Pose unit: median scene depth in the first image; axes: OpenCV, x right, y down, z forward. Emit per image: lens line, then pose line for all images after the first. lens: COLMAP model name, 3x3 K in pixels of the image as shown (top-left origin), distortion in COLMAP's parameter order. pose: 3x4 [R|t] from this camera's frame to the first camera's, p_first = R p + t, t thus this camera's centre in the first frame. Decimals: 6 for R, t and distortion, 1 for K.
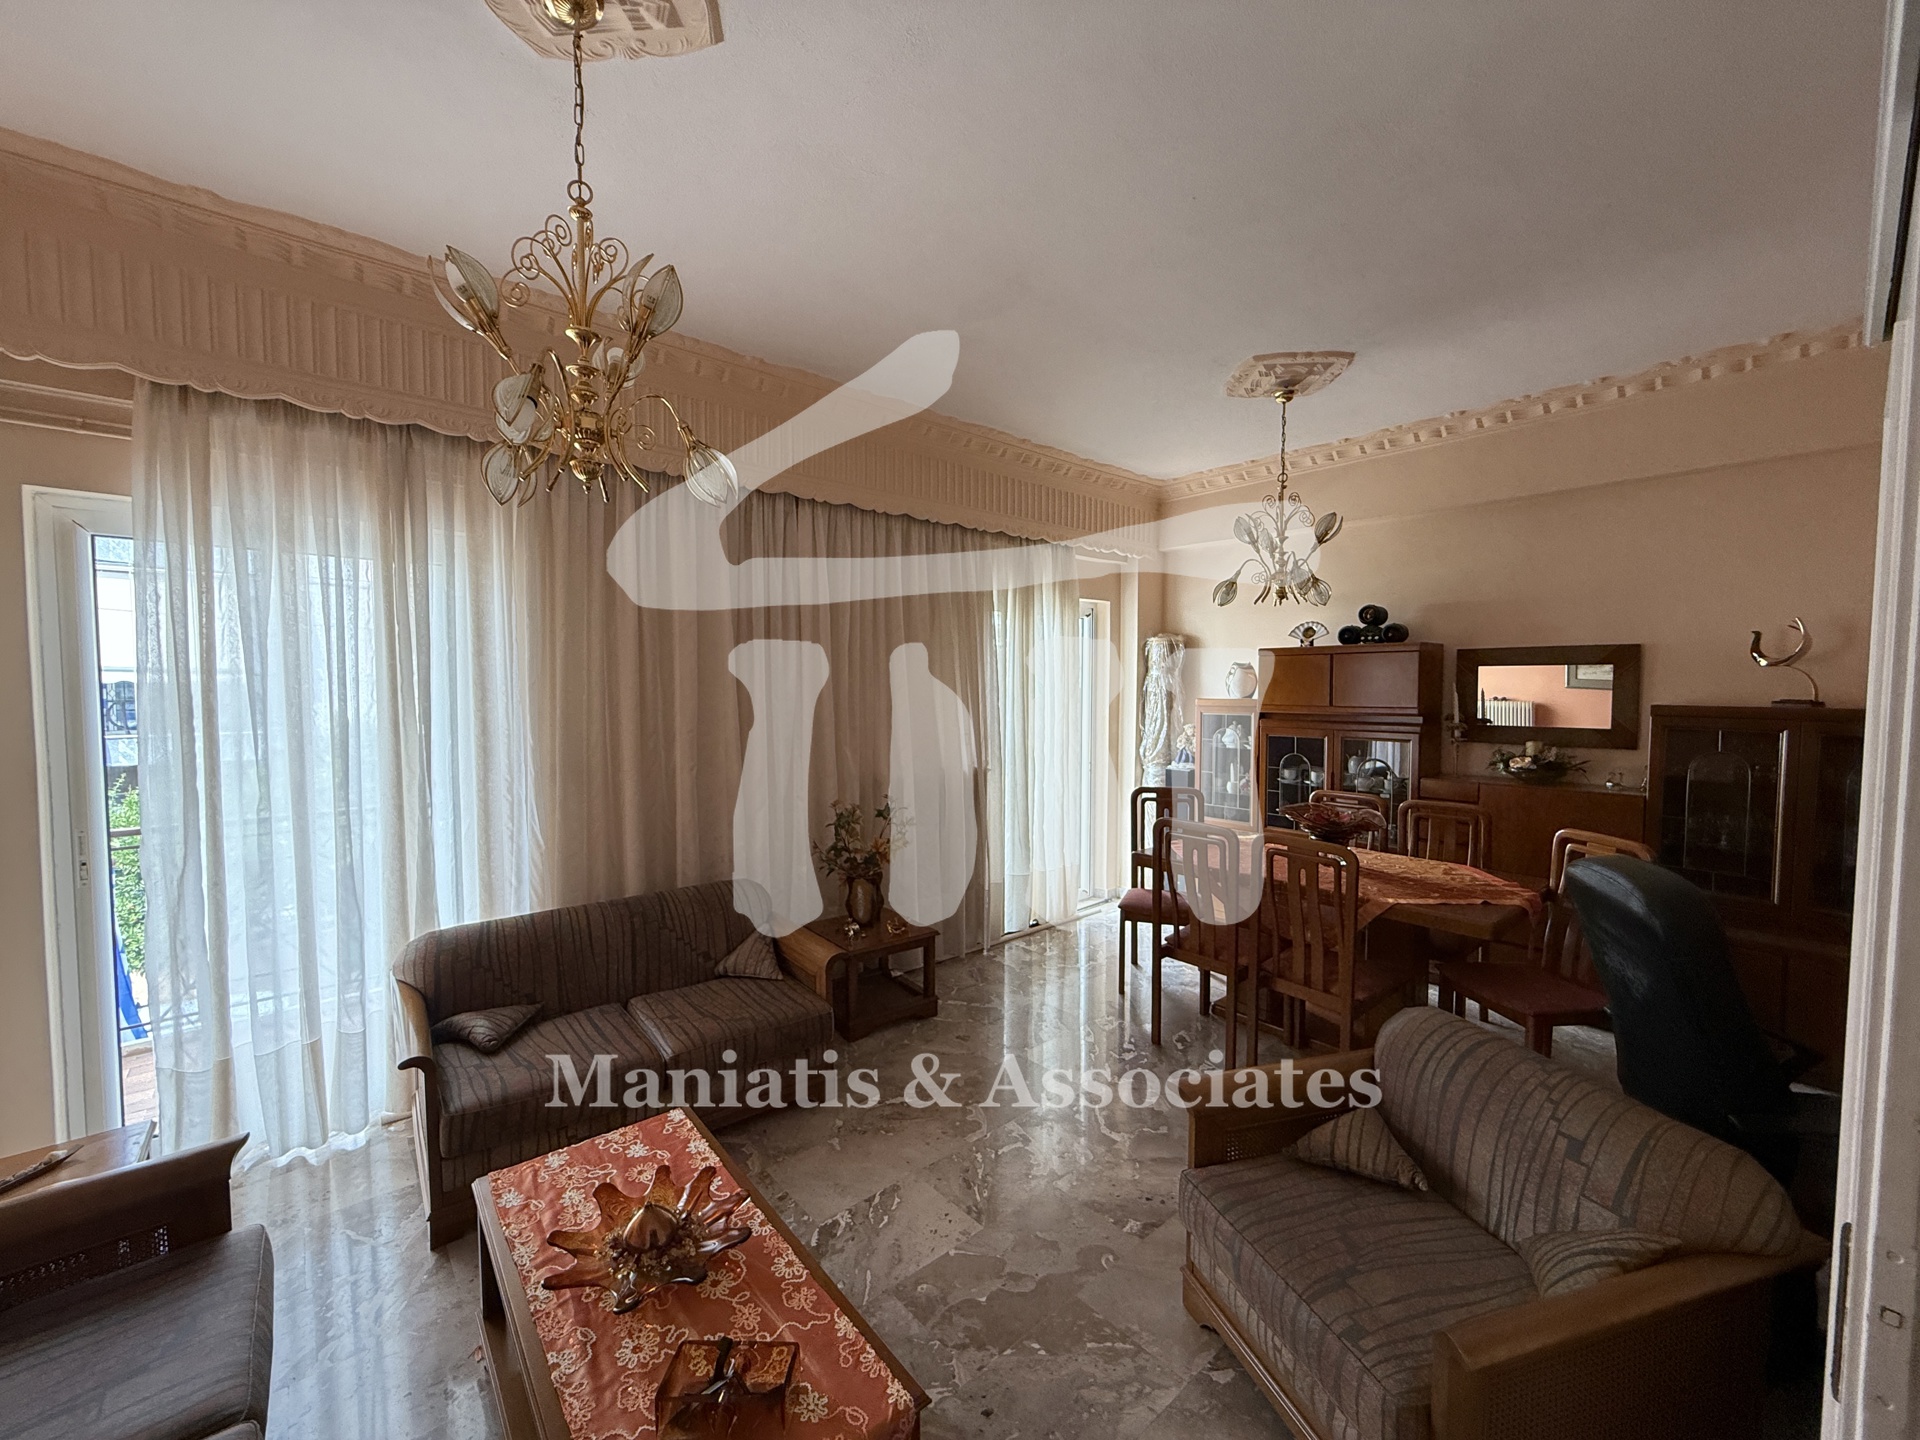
lens RADIAL K [[764.0, 0, 955.0], [0, 764.0, 719.5], [0, 0, 1]] dist [-0.000379, -0.000005]
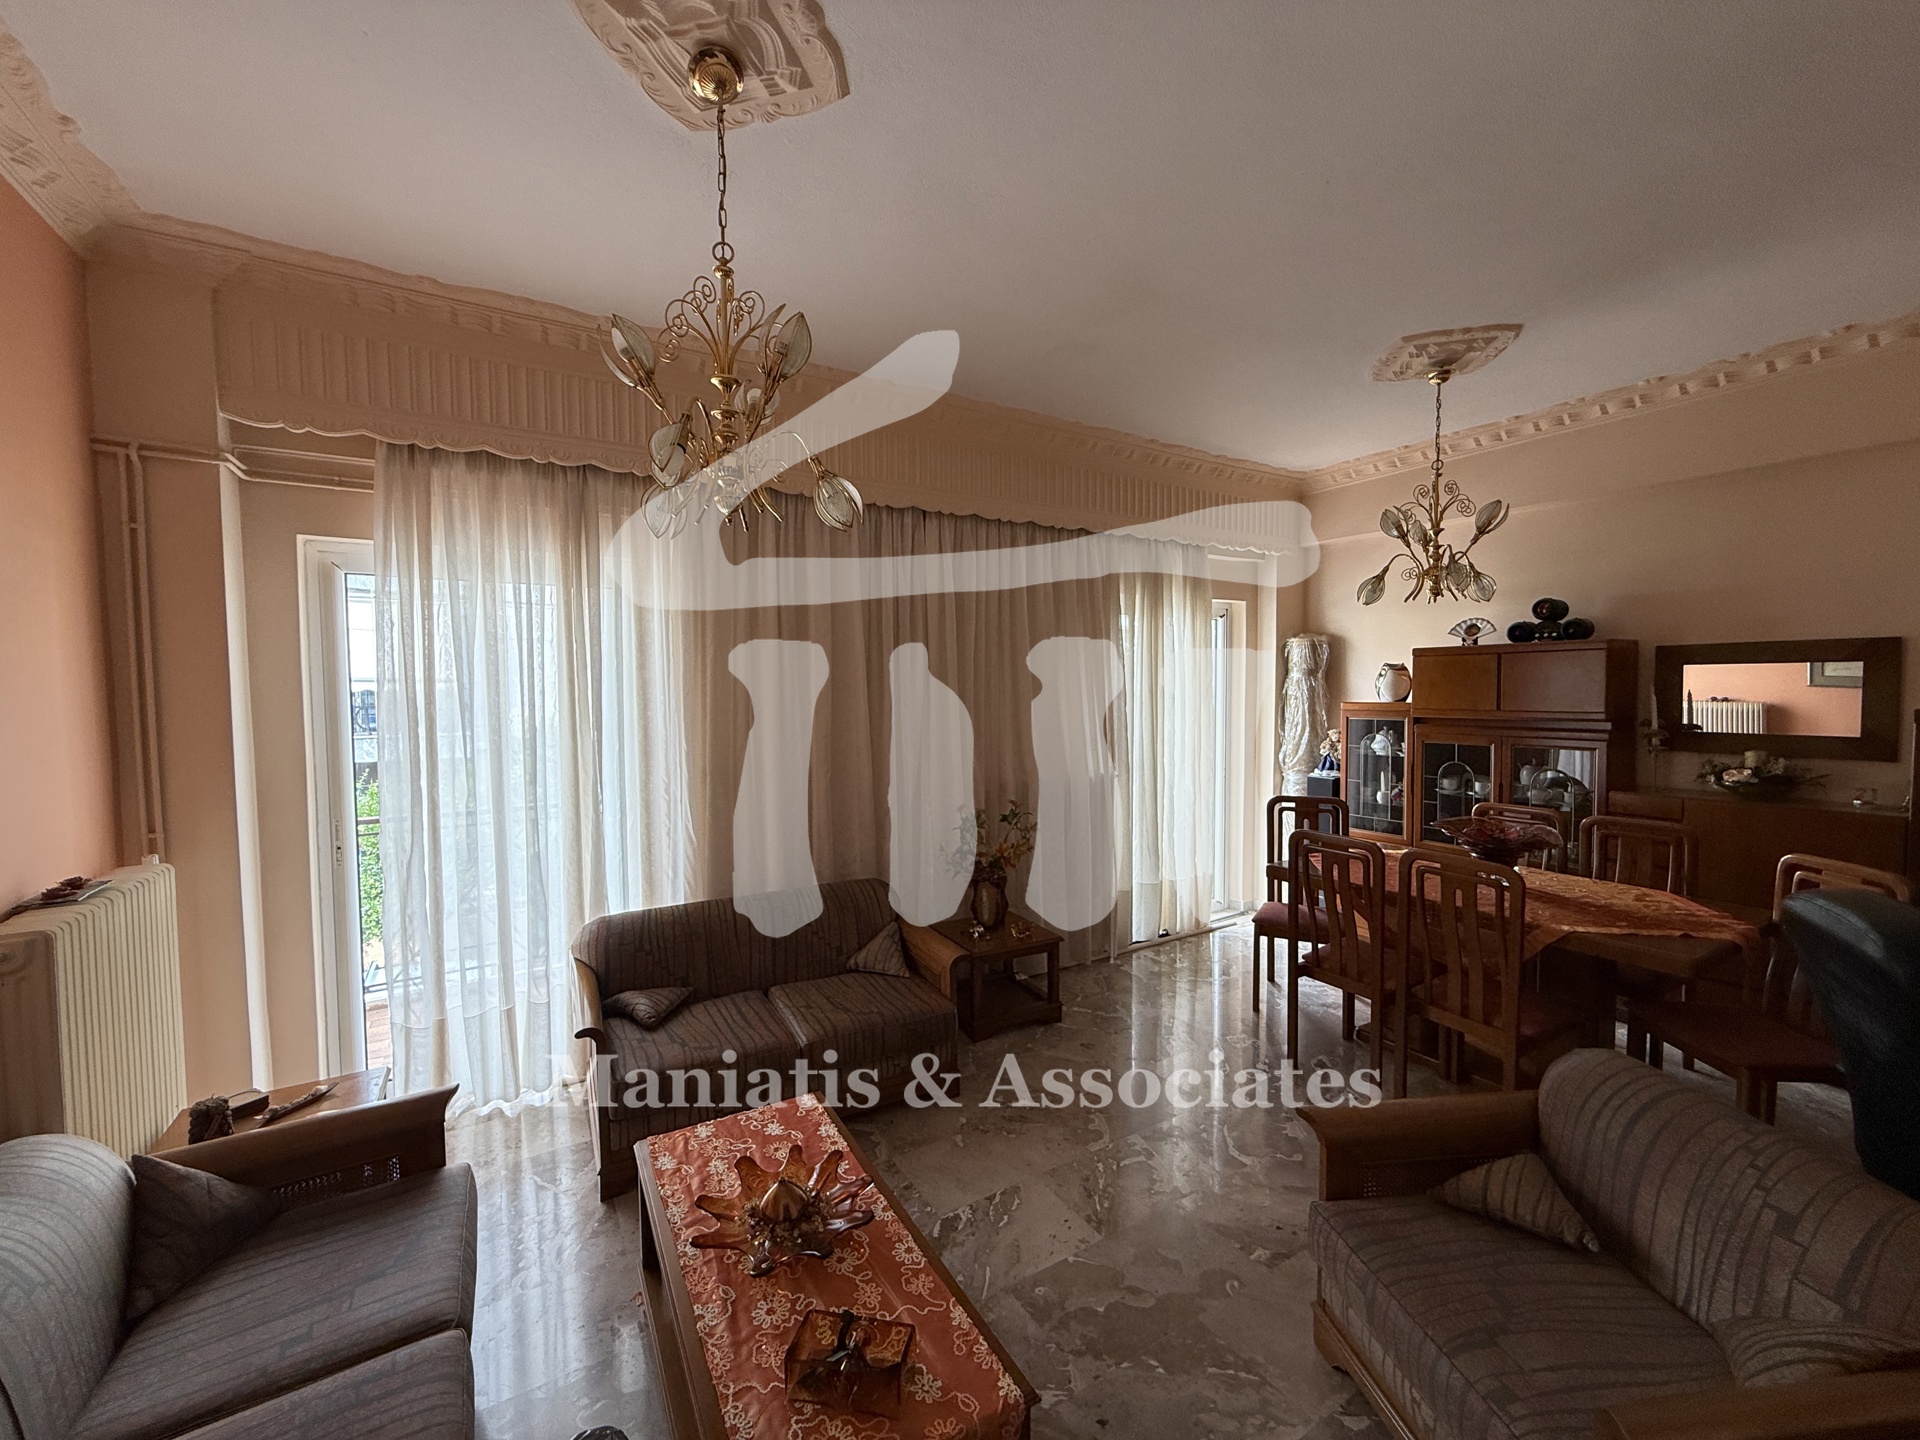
lens RADIAL K [[764.0, 0, 955.2], [0, 764.0, 719.5], [0, 0, 1]] dist [-0.000379, -0.000005]
pose [[0.985346, -0.000649, -0.170568, 0.015434], [0.000349, 0.999998, -0.001790, -0.009155], [0.170568, 0.001704, 0.985344, -0.015397]]
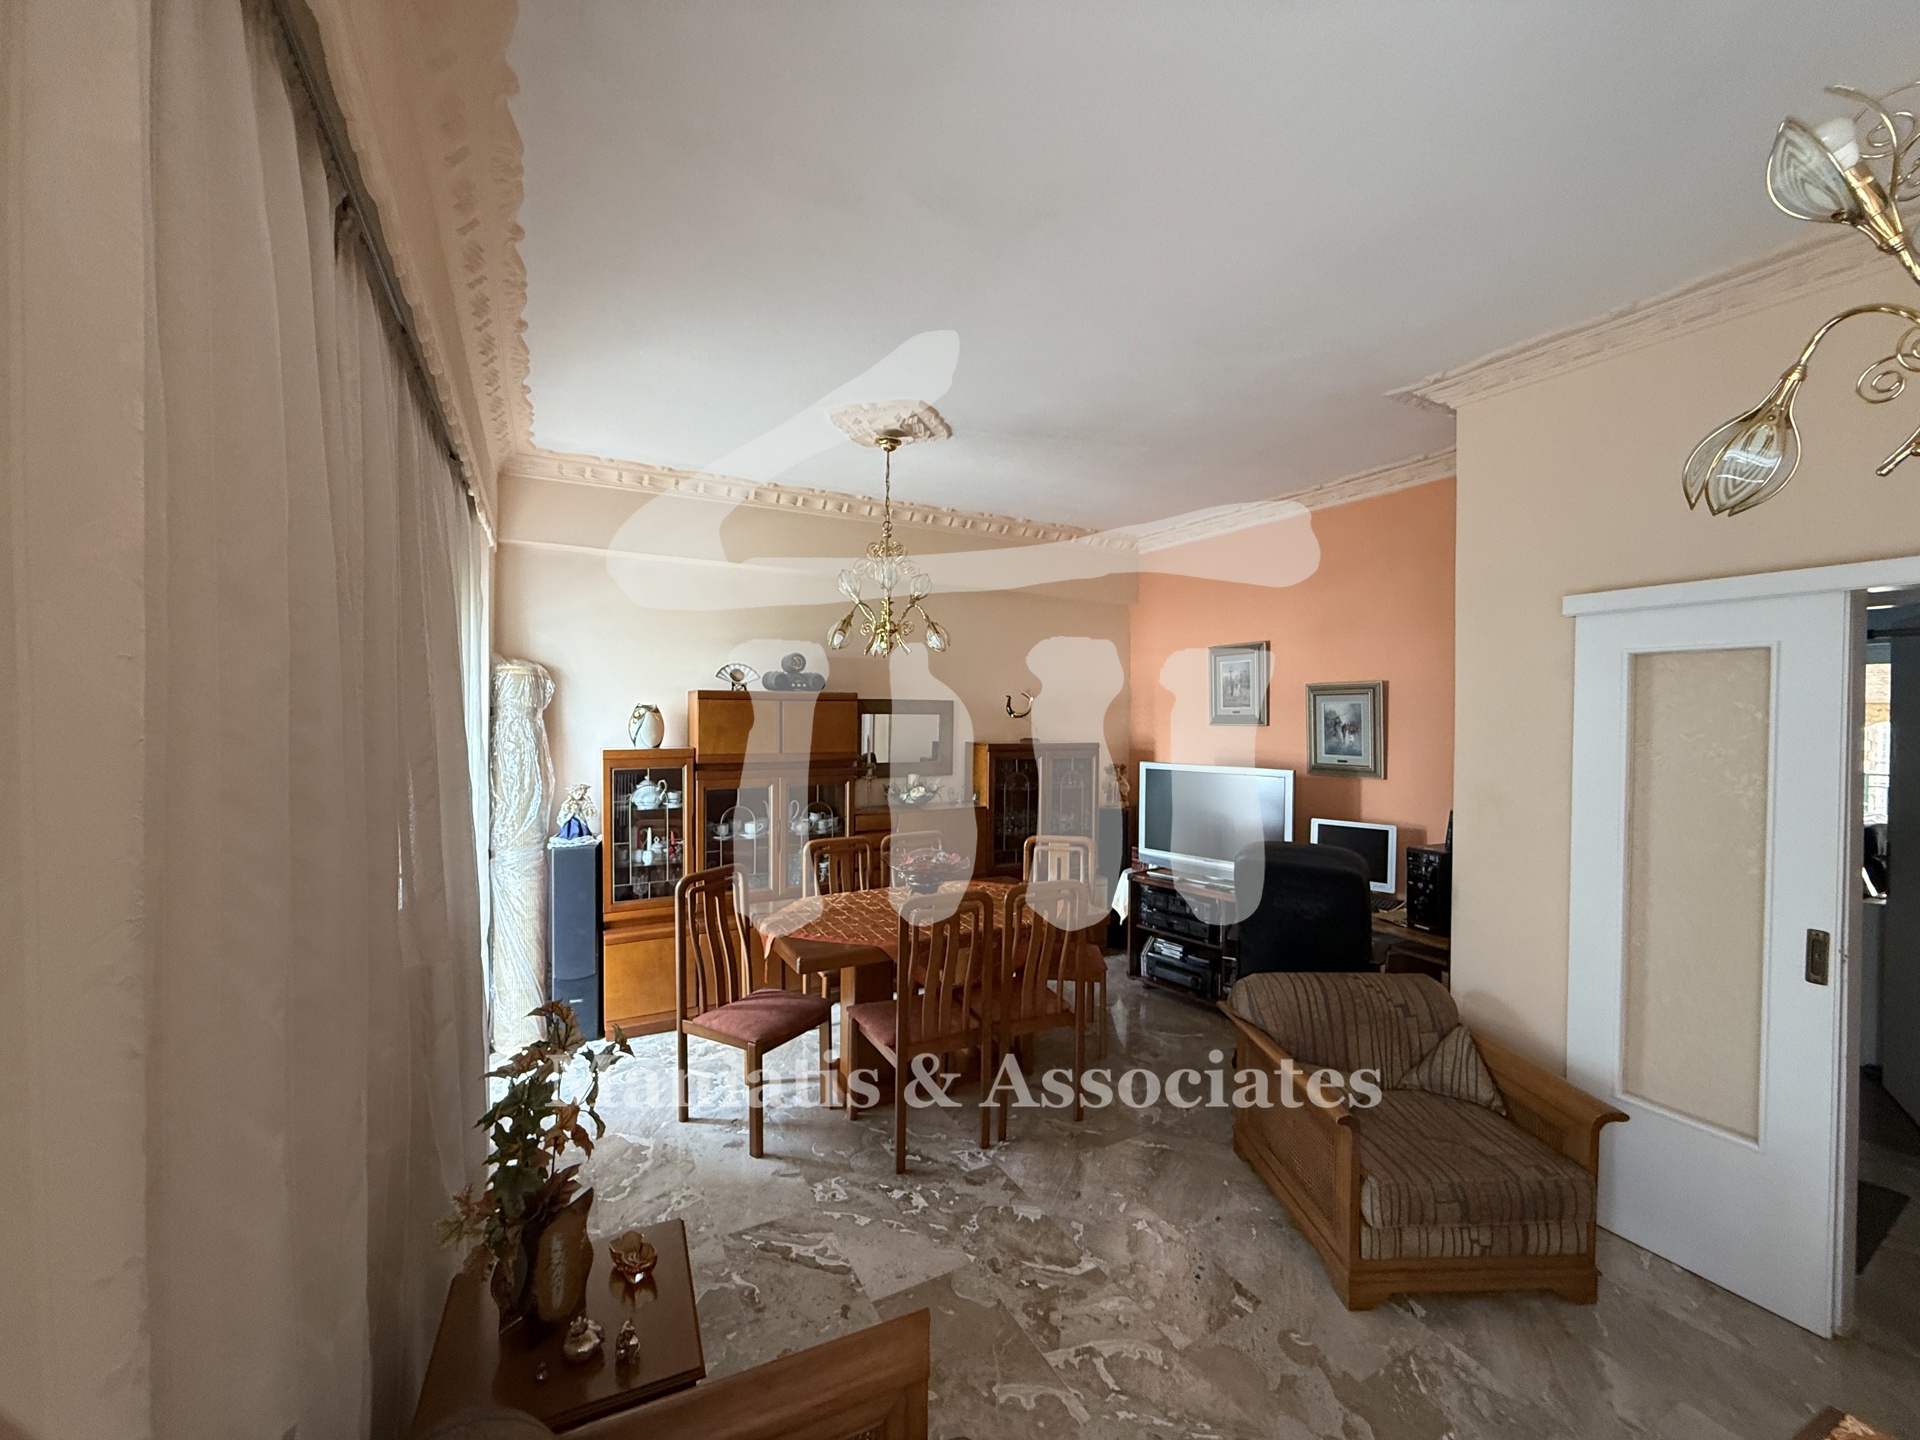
lens RADIAL K [[764.0, 0, 954.0], [0, 764.0, 718.5], [0, 0, 1]] dist [-0.000379, -0.000005]
pose [[0.225458, -0.004552, 0.974242, -0.707907], [0.039121, 0.999225, -0.004384, -0.084963], [-0.973467, 0.039102, 0.225462, 0.979753]]
